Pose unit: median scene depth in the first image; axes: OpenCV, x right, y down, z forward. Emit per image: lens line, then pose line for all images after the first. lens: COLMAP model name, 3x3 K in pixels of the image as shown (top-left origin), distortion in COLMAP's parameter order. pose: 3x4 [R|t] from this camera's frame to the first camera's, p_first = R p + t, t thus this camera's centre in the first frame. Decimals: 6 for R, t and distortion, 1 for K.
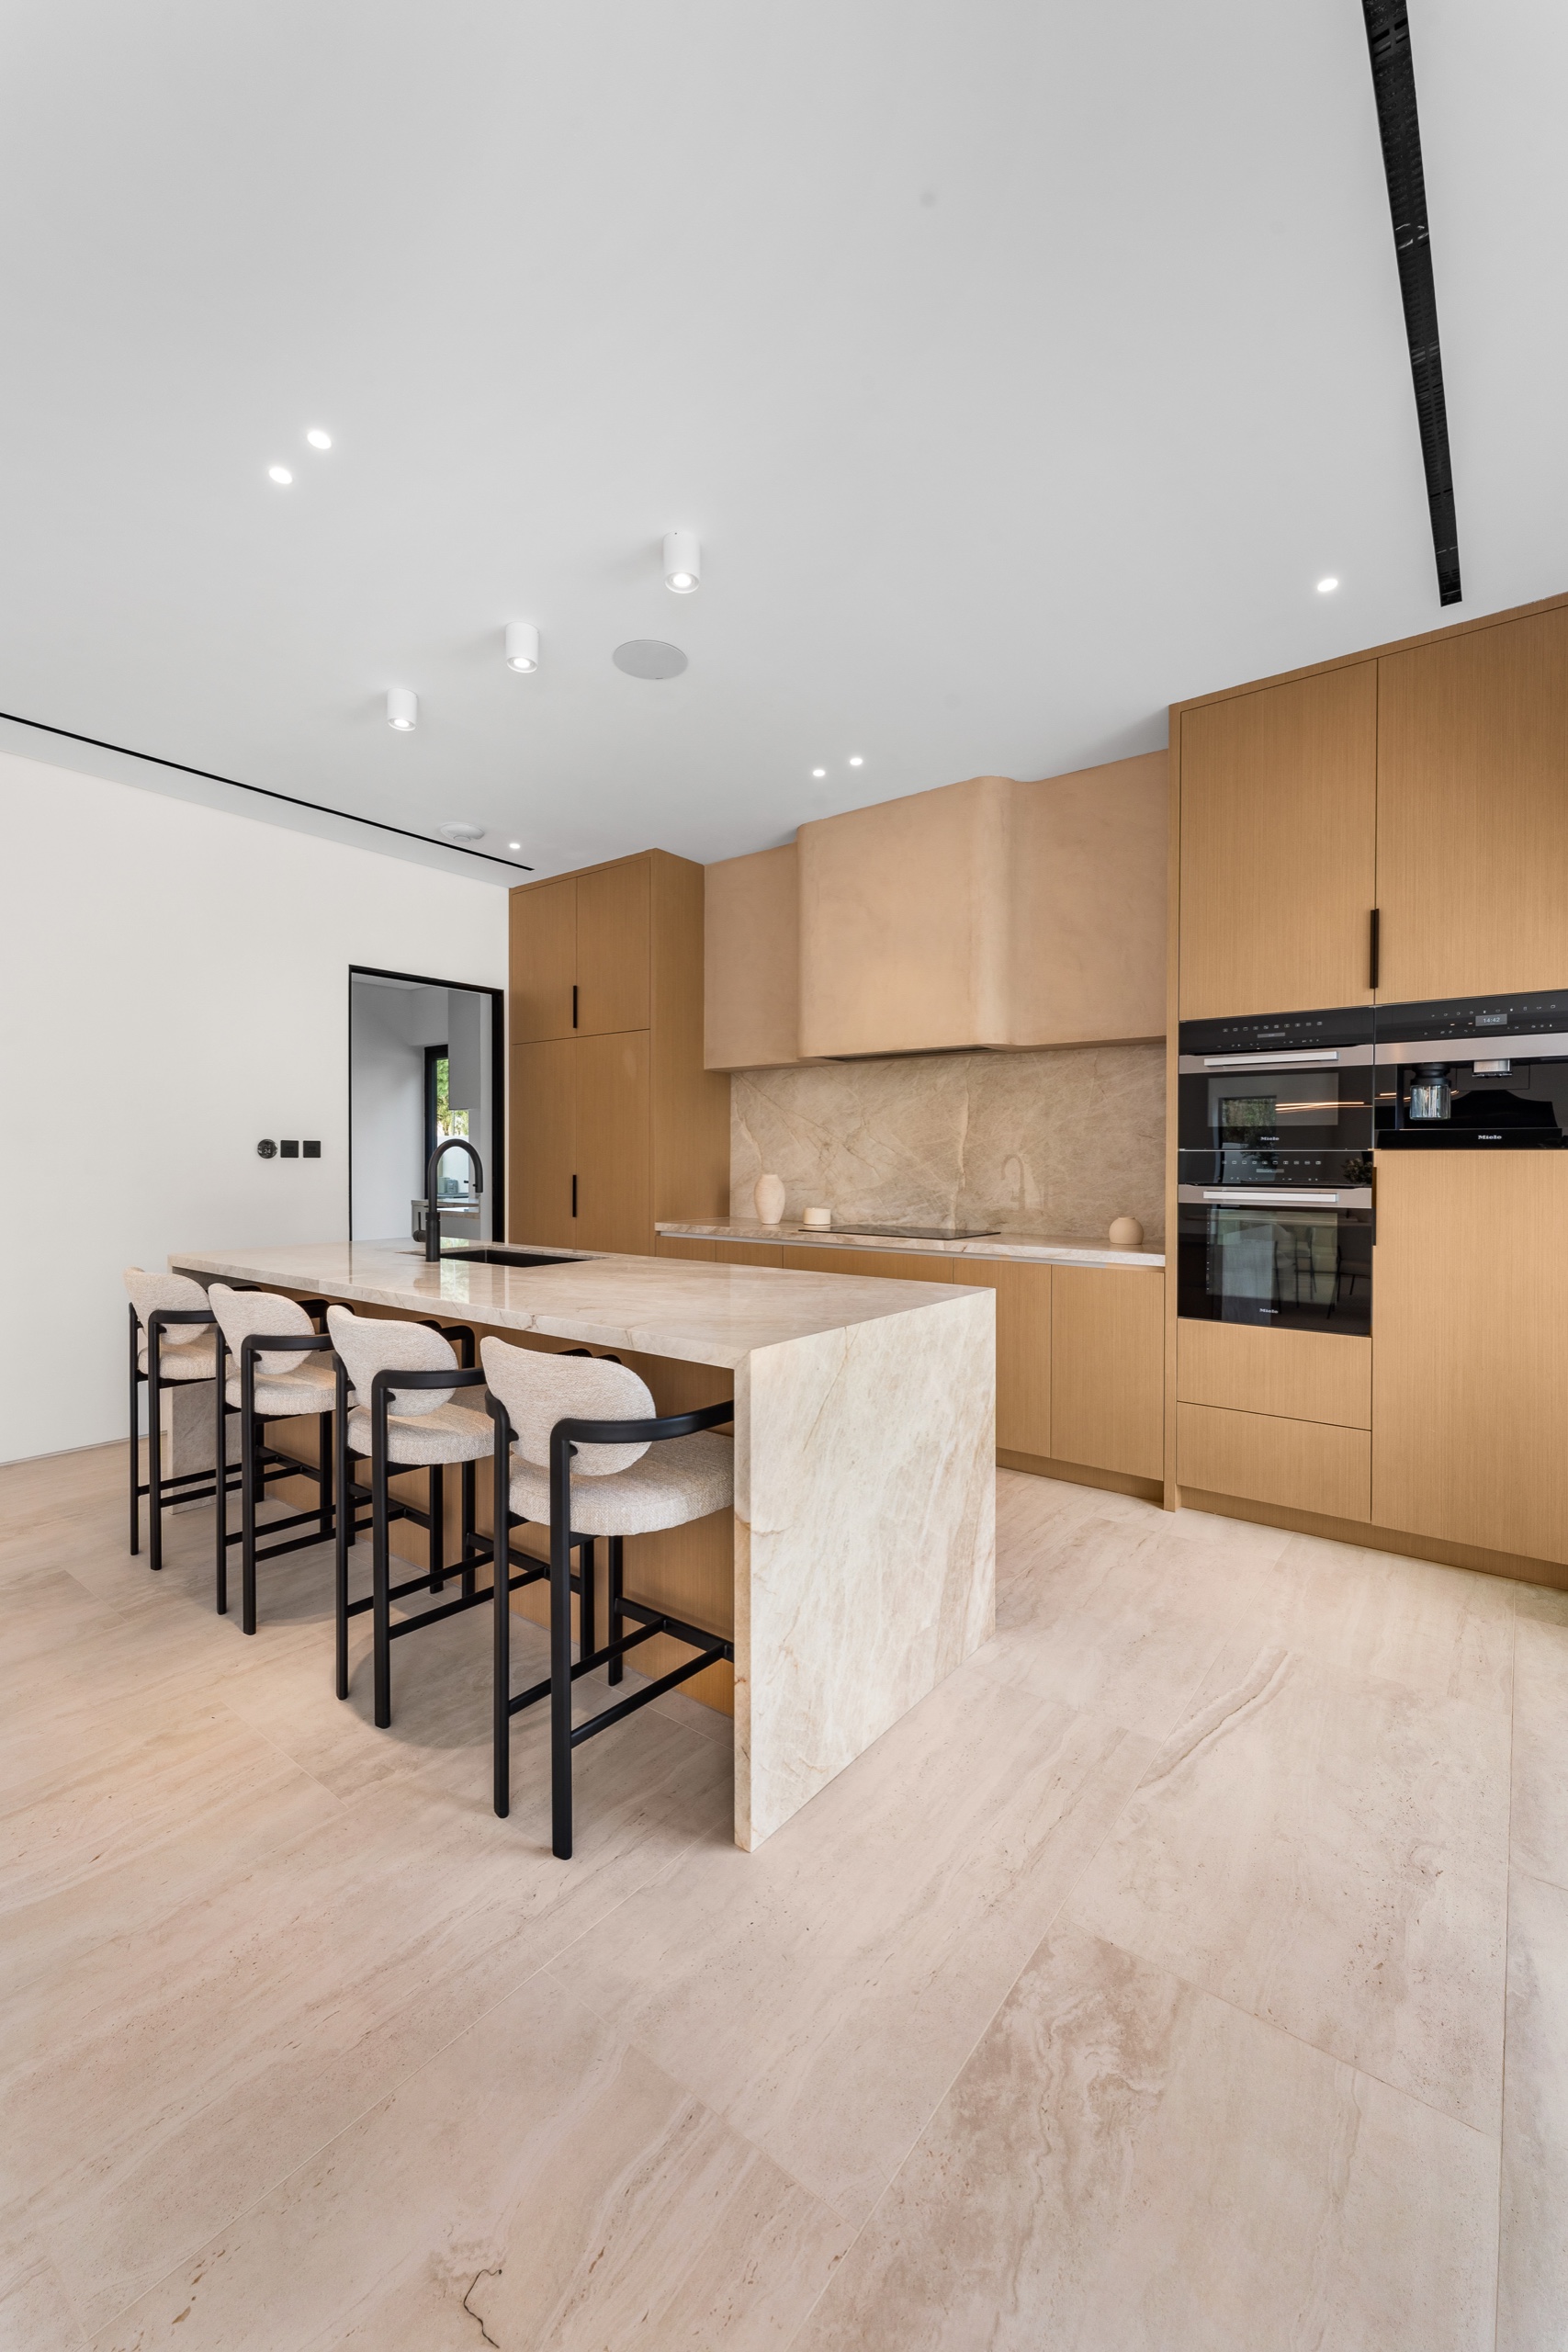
lens RADIAL K [[947.0, 0, 783.5], [0, 947.0, 1166.4], [0, 0, 1]] dist [-0.000524, -0.000087]
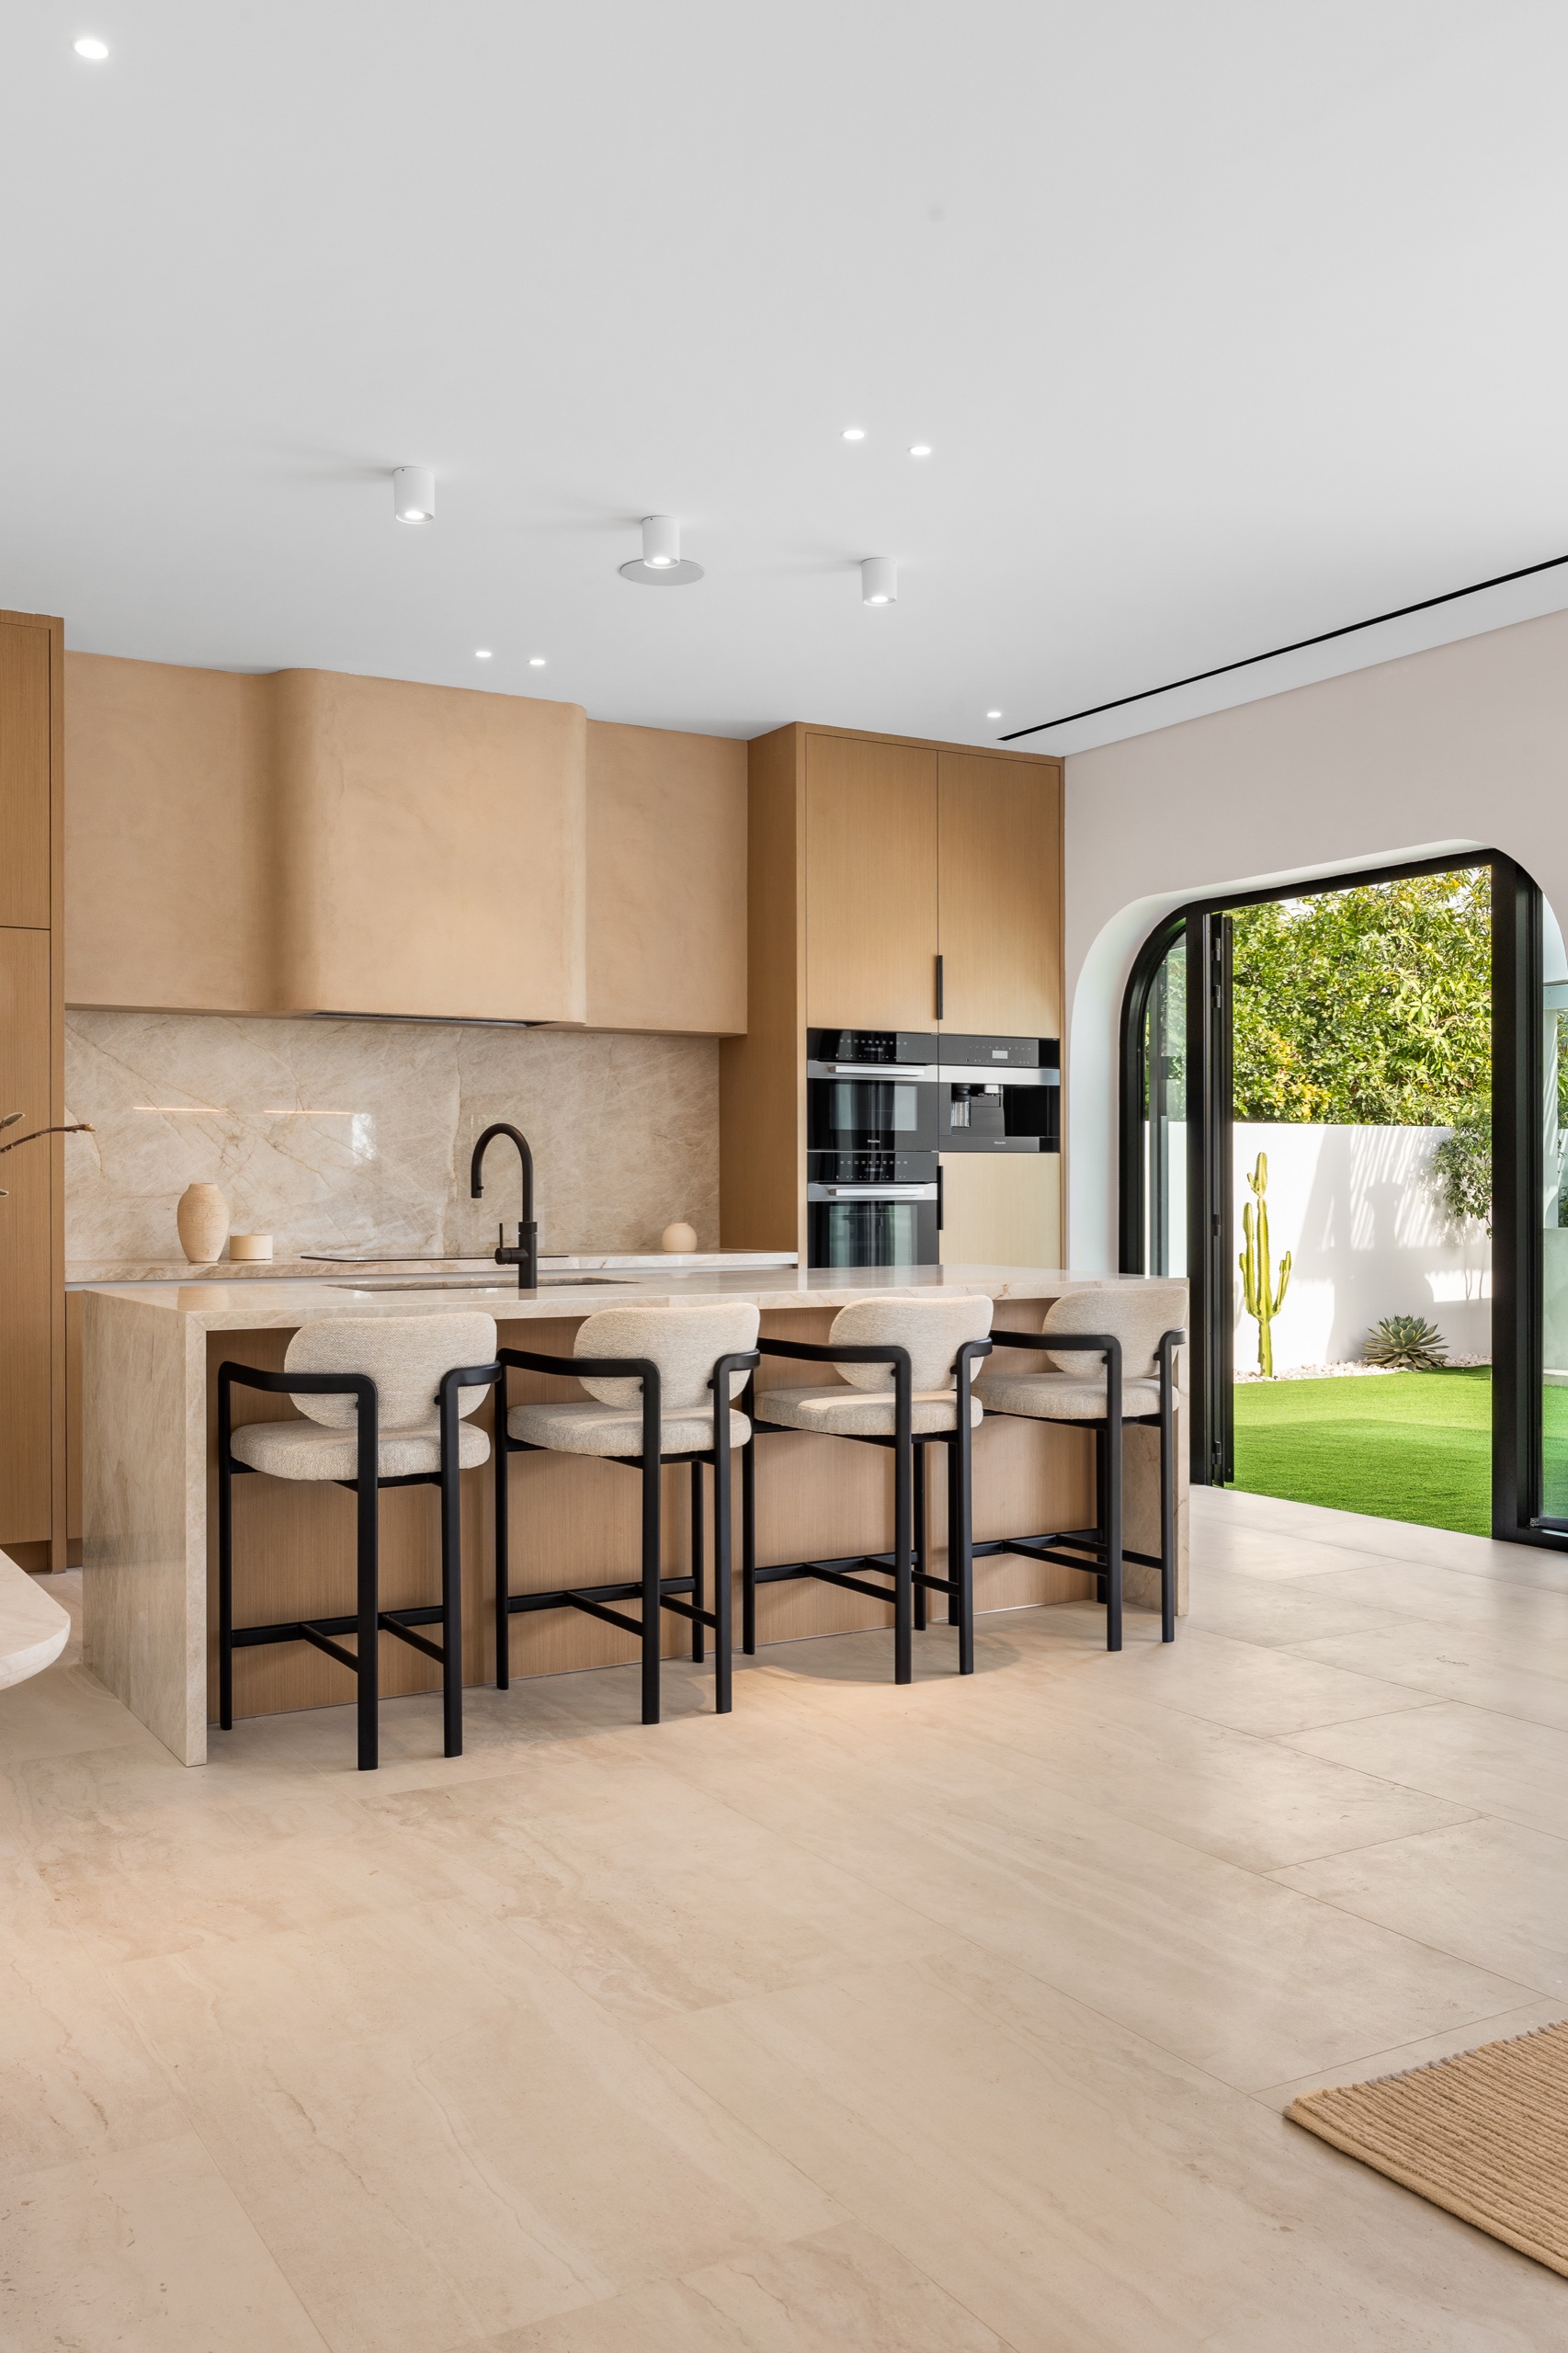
lens RADIAL K [[1971.4, 0, 784.5], [0, 1971.4, 1178.6], [0, 0, 1]] dist [-0.000625, -0.000514]
pose [[0.366230, -0.002111, 0.930522, -1.341404], [0.011348, 0.999933, -0.002198, 0.015124], [-0.930455, 0.011364, 0.366229, 0.188723]]
